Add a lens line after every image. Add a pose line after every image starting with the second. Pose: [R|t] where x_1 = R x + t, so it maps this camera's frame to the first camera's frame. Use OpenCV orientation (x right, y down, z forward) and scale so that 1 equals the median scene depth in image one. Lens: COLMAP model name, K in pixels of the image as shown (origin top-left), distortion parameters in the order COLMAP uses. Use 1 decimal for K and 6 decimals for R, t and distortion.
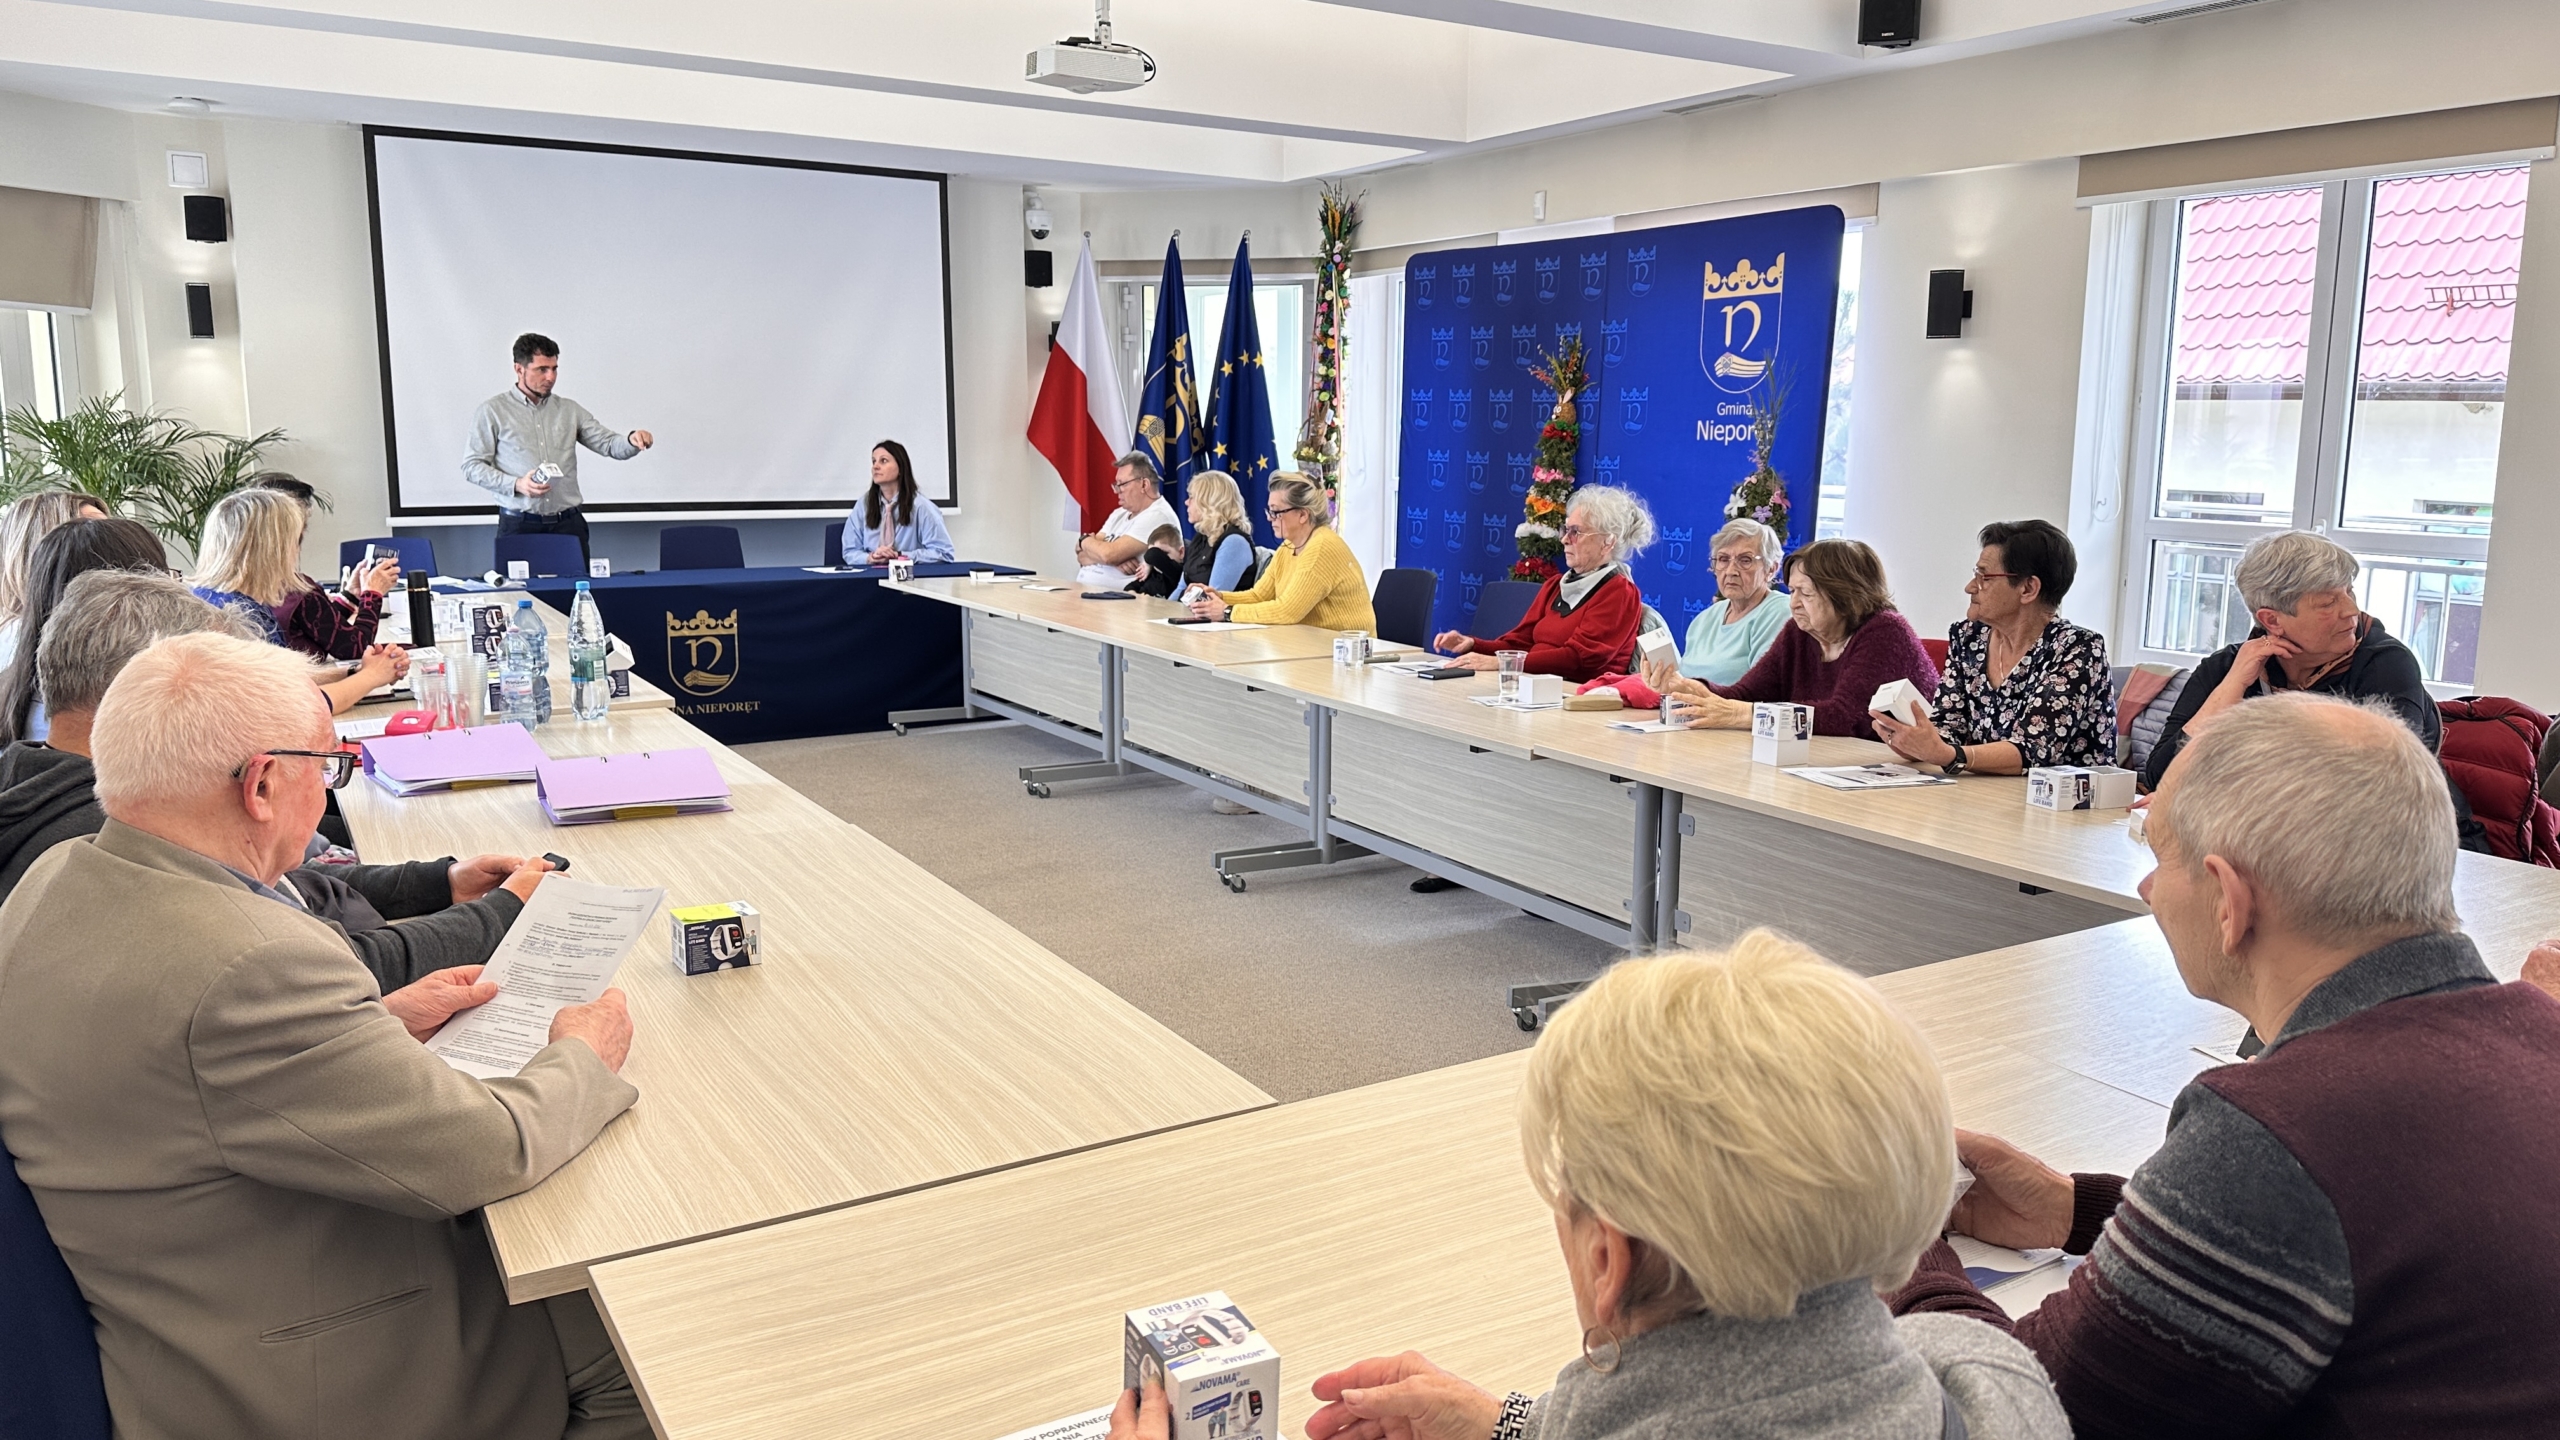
lens RADIAL K [[1759.6, 0, 1280.0], [0, 1759.6, 720.0], [0, 0, 1]] dist [0.210190, -0.263975]
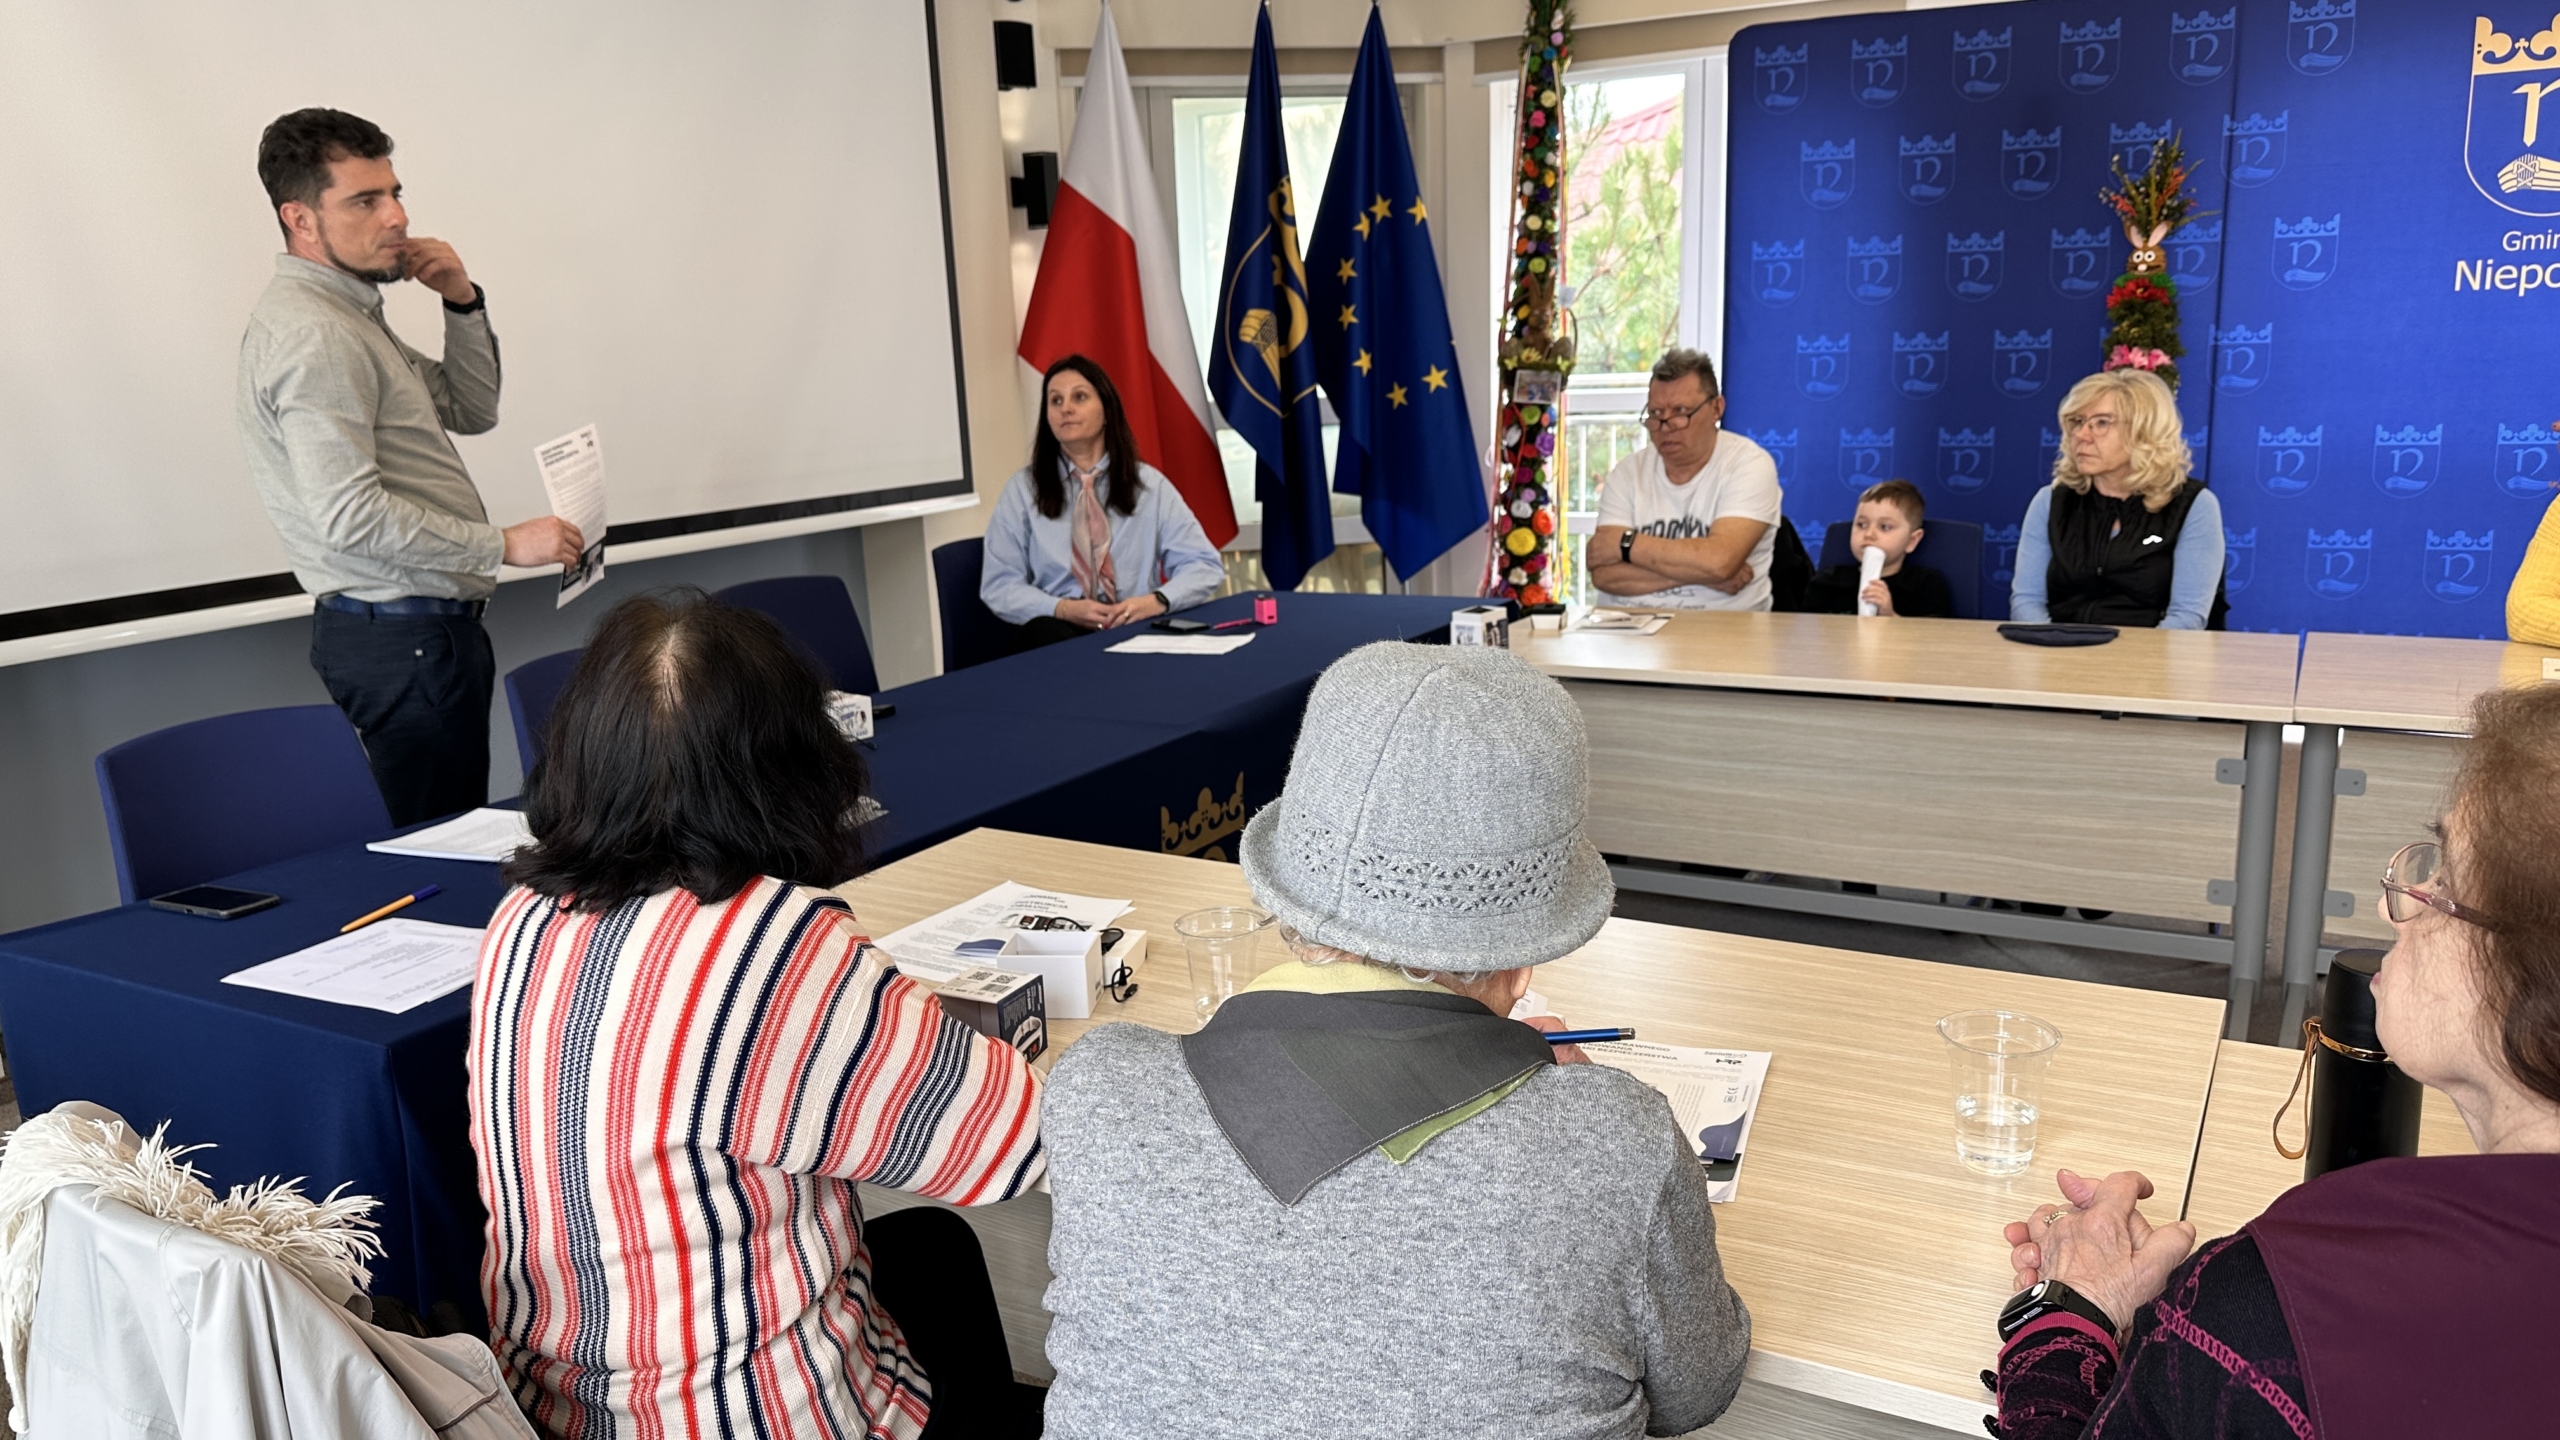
lens RADIAL K [[1811.3, 0, 1280.0], [0, 1811.3, 720.0], [0, 0, 1]] dist [-0.008657, -0.010352]
pose [[0.878158, -0.126532, 0.461332, -0.371540], [0.120082, 0.991813, 0.043450, -0.064713], [-0.463053, 0.017242, 0.886163, 0.491625]]
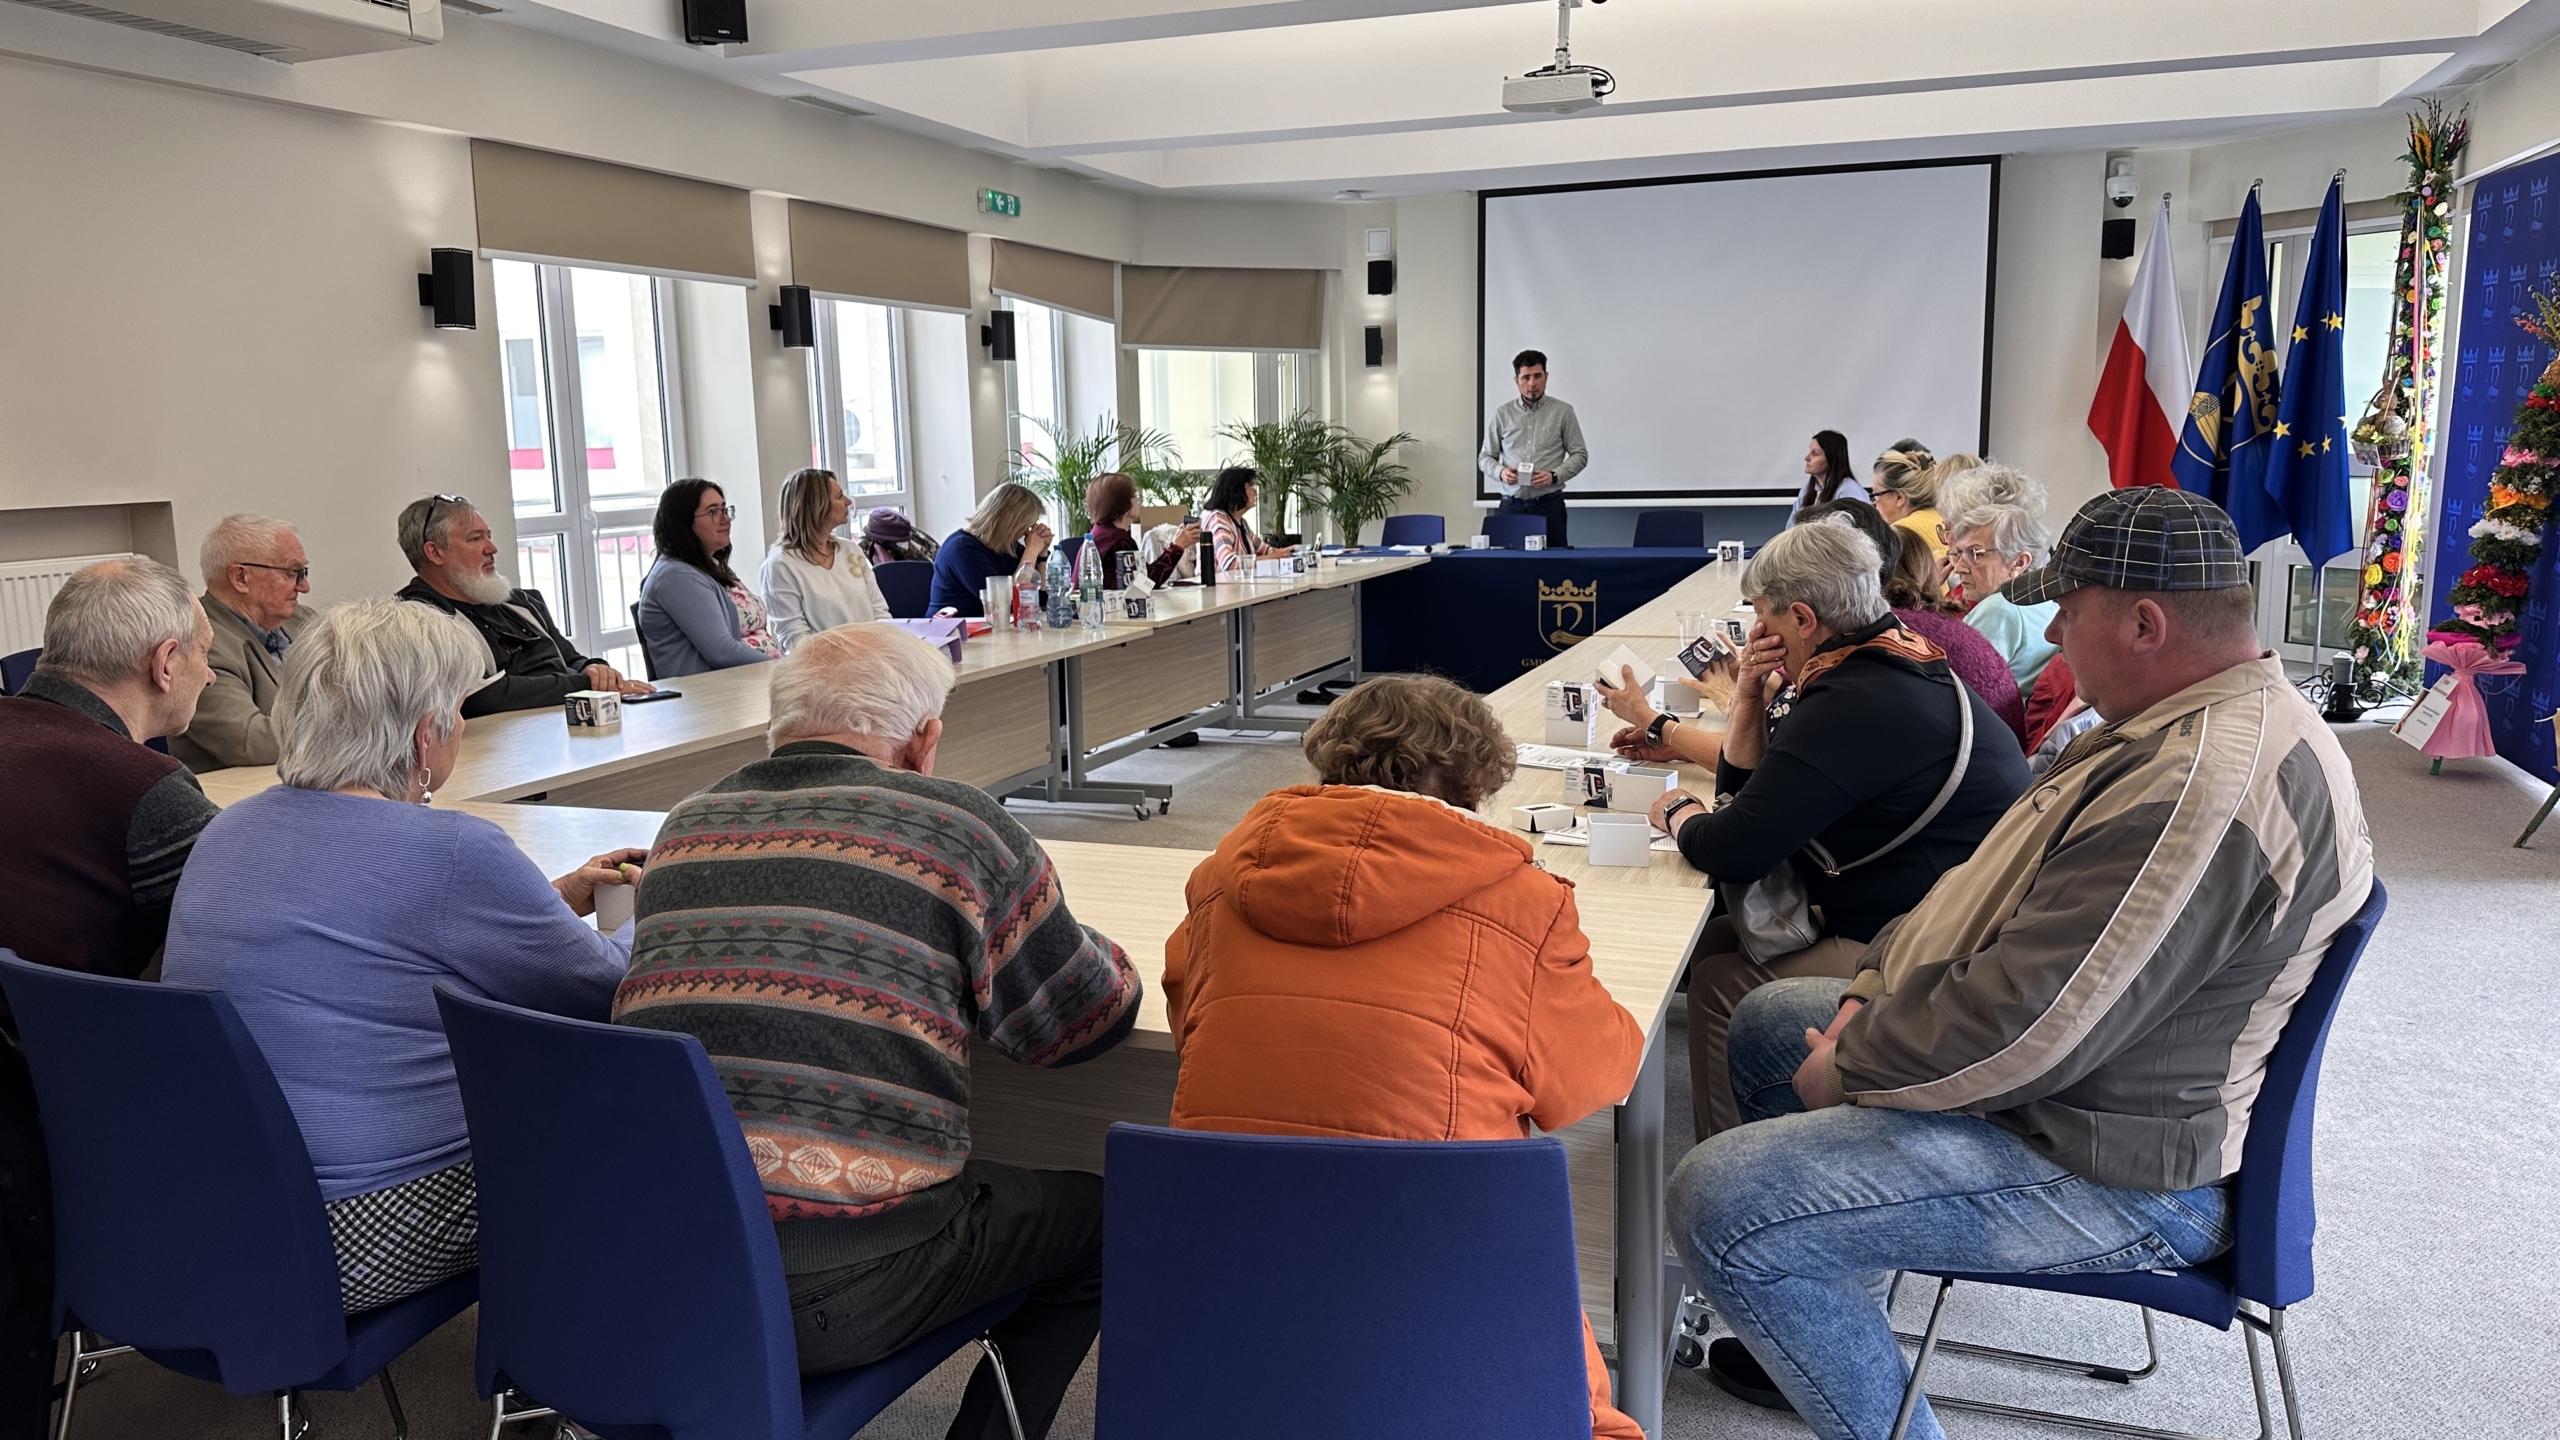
lens RADIAL K [[1811.3, 0, 1280.0], [0, 1811.3, 720.0], [0, 0, 1]] dist [-0.008657, -0.010352]
pose [[0.621844, 0.106897, -0.775811, 0.365579], [-0.106520, 0.992979, 0.051439, -0.008871], [0.775863, 0.050652, 0.628864, 0.098890]]
